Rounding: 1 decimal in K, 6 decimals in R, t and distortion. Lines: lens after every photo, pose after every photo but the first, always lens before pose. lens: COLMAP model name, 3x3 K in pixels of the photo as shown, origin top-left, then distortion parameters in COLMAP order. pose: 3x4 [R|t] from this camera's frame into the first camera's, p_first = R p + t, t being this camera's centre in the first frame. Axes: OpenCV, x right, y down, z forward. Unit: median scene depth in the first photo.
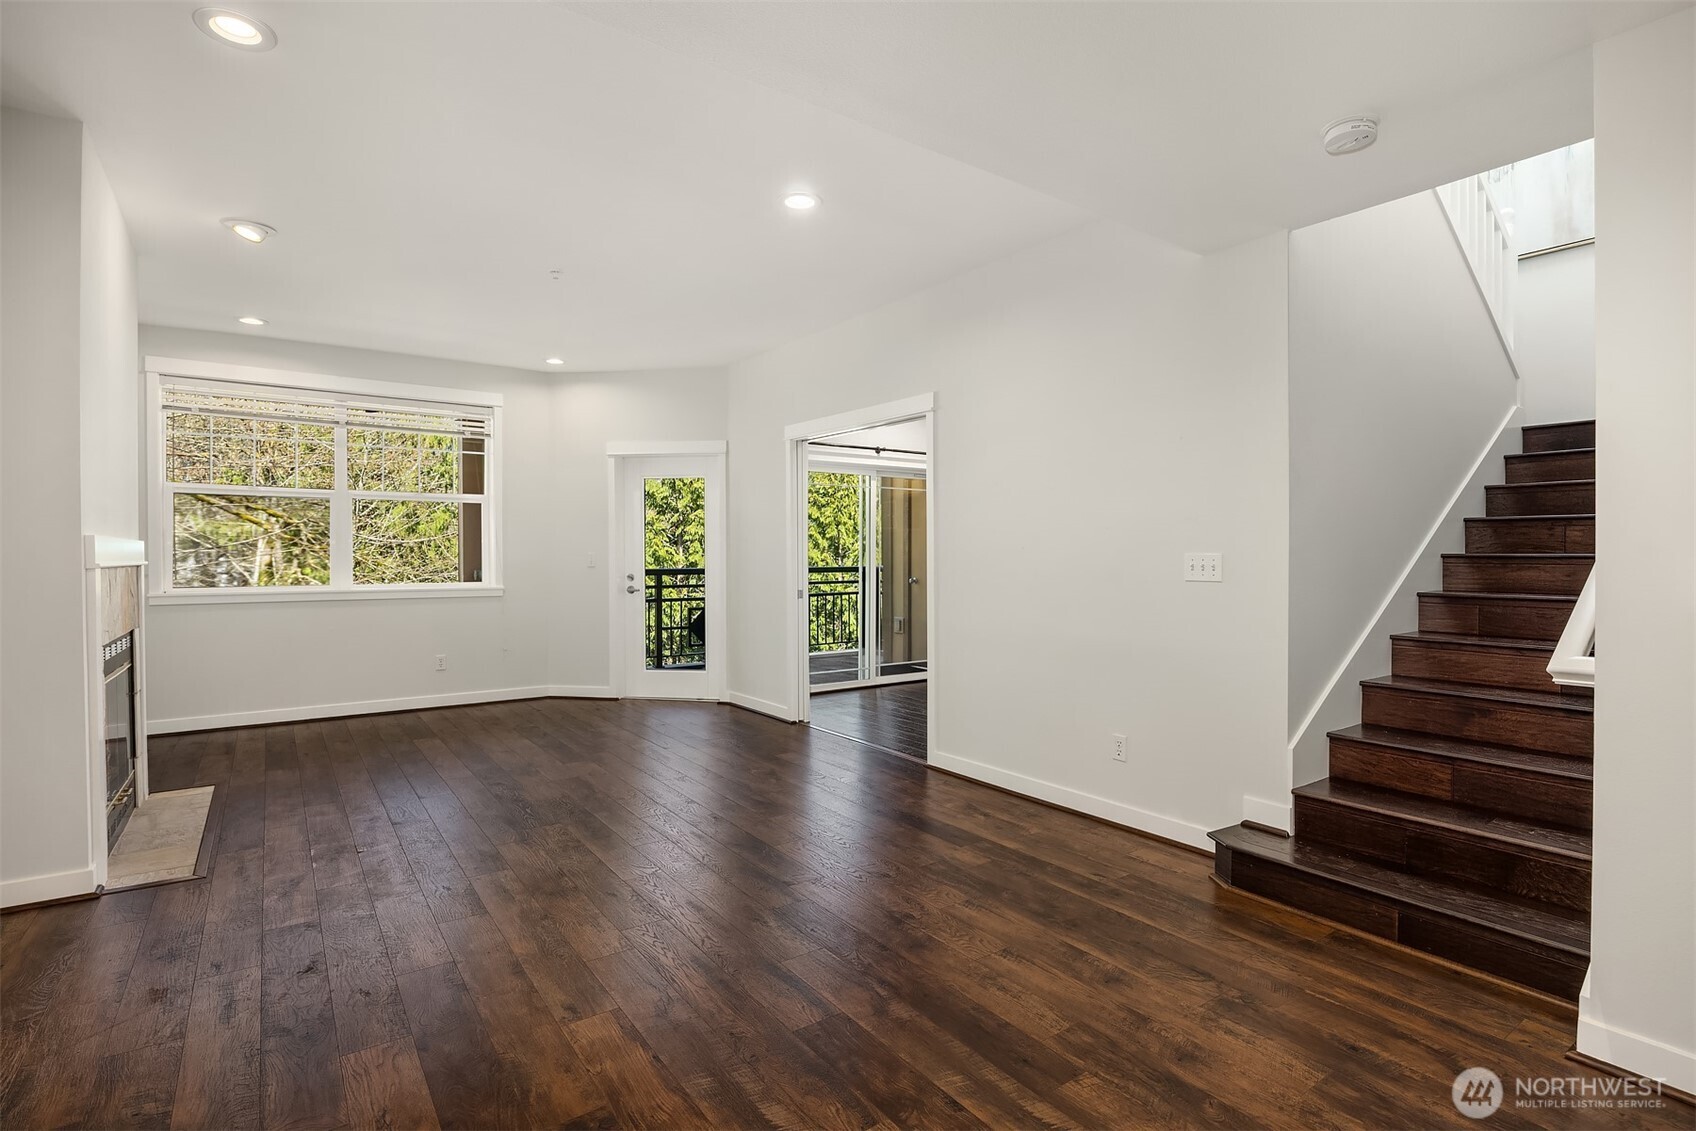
lens RADIAL K [[823.4, 0, 850.7], [0, 823.4, 559.9], [0, 0, 1]] dist [-0.012233, -0.000600]
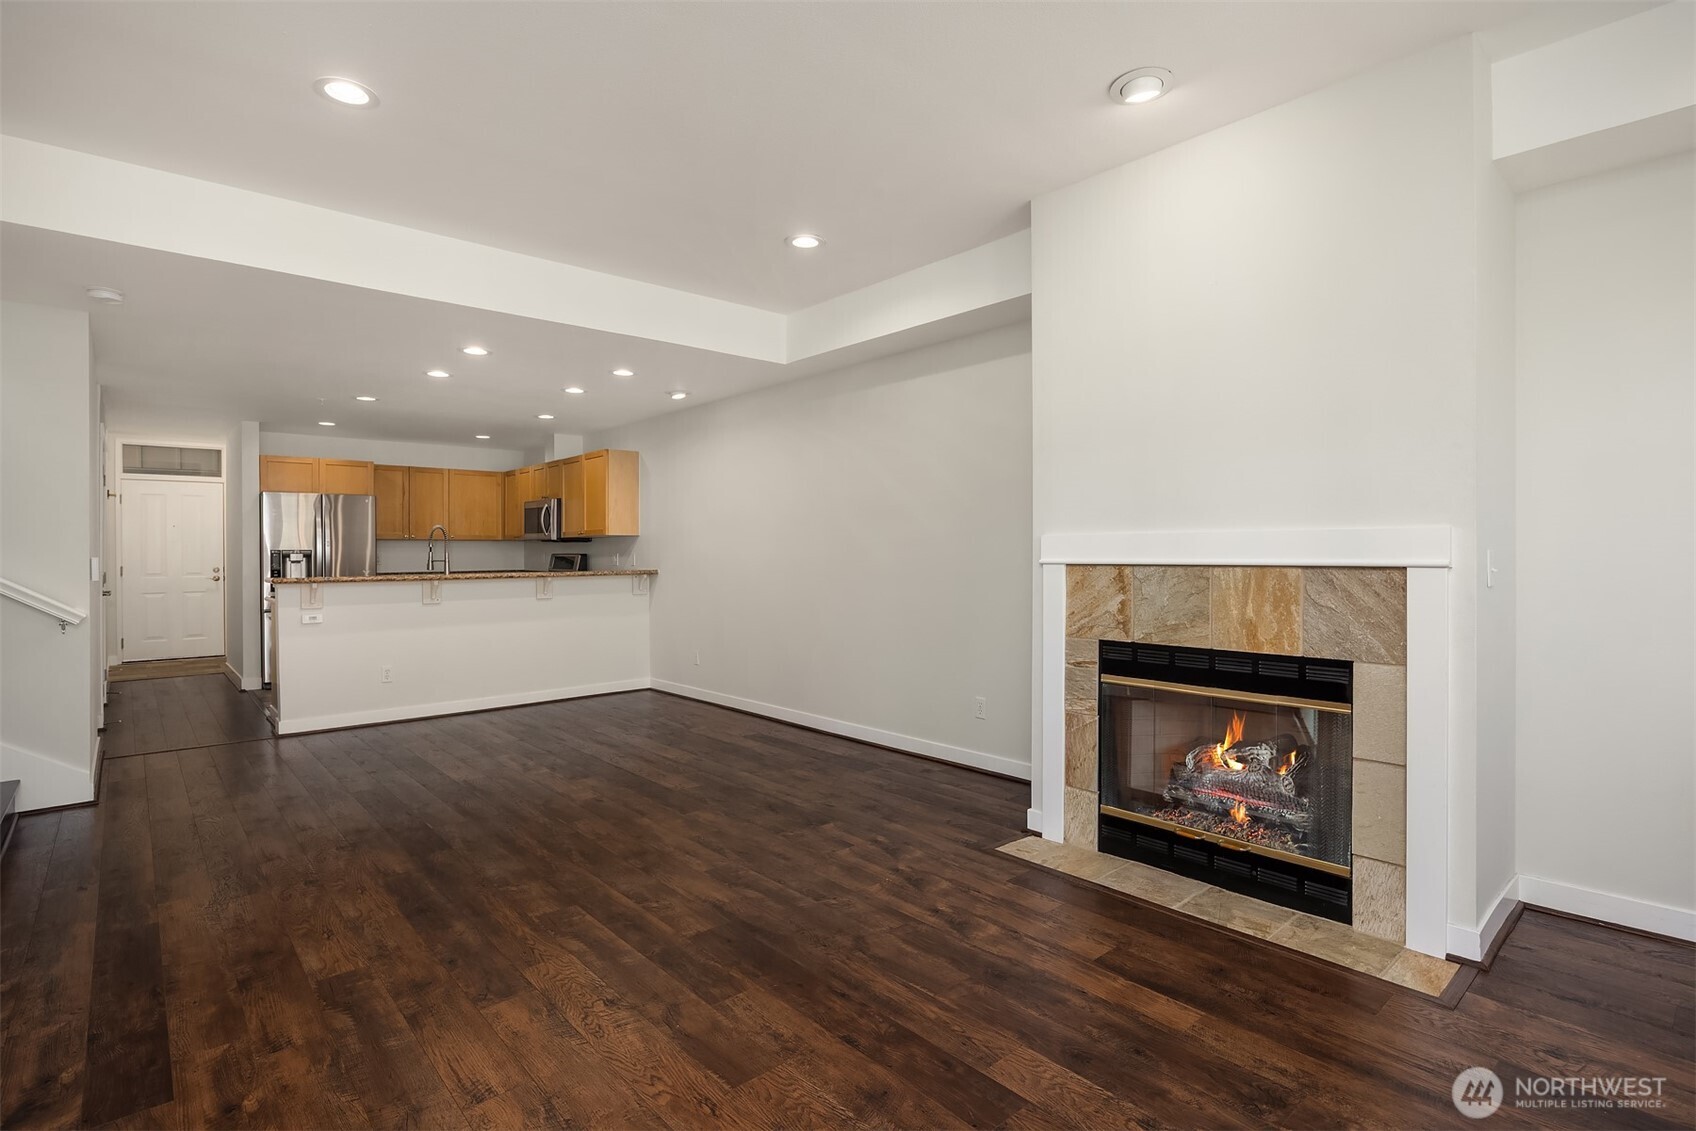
lens RADIAL K [[823.4, 0, 849.6], [0, 823.4, 559.4], [0, 0, 1]] dist [-0.012233, -0.000600]
pose [[-0.994412, 0.010873, -0.105006, -0.358340], [0.009196, 0.999823, 0.016440, -0.009855], [0.105166, 0.015383, -0.994336, 1.449582]]
